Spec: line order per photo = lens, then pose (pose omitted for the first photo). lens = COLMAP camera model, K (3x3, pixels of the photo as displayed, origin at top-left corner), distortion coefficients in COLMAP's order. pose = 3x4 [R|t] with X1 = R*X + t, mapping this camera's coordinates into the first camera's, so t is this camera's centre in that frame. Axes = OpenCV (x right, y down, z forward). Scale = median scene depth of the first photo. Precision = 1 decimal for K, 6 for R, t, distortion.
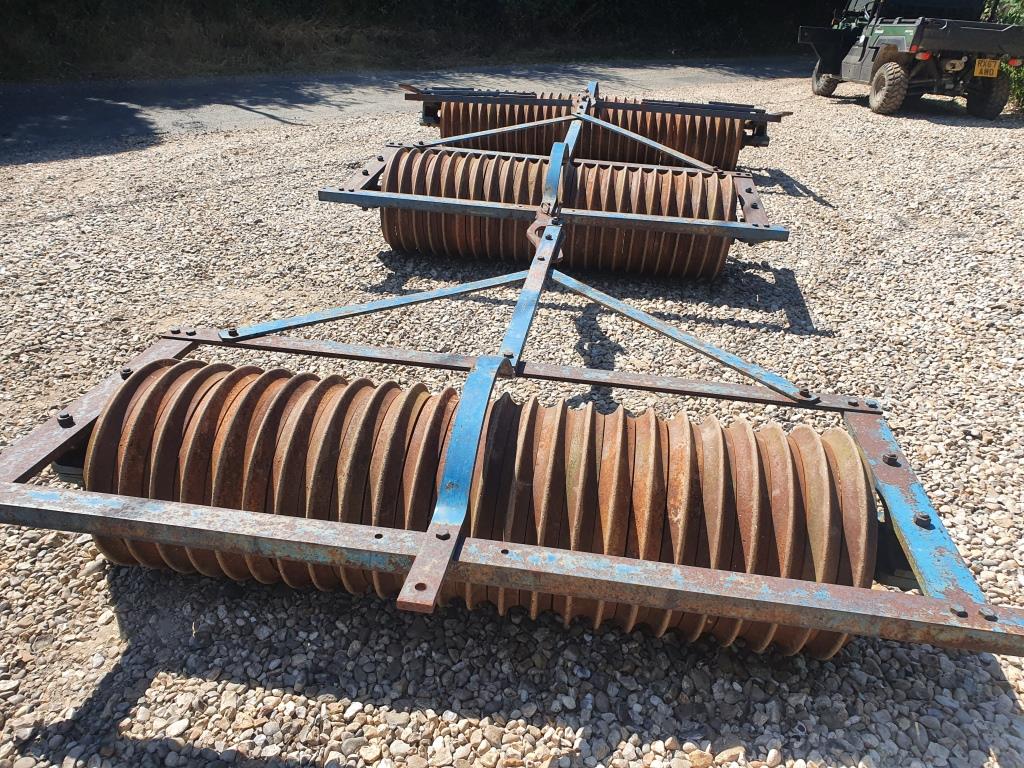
lens RADIAL K [[771.7, 0, 512.0], [0, 771.7, 384.0], [0, 0, 1]] dist [0.005370, 0.006189]
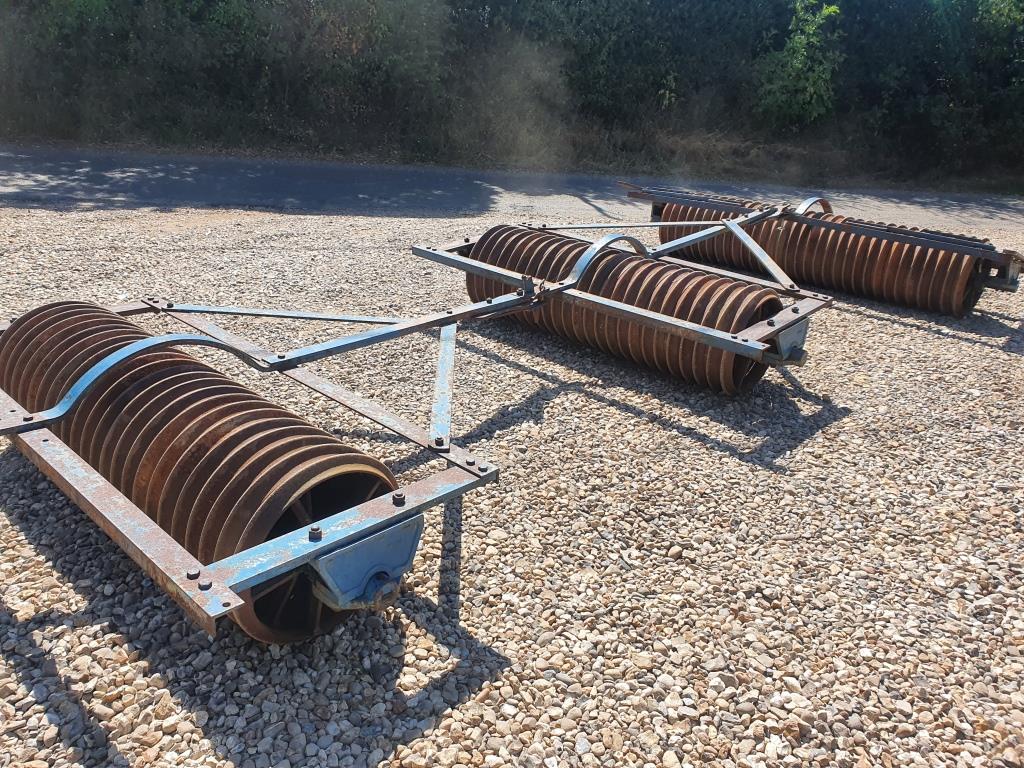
lens RADIAL K [[782.5, 0, 512.0], [0, 782.5, 384.0], [0, 0, 1]] dist [0.010620, 0.008700]
pose [[0.817137, 0.221170, -0.532326, 0.524958], [-0.291260, 0.955327, -0.050175, -0.021085], [0.497448, 0.196045, 0.845051, 0.058866]]
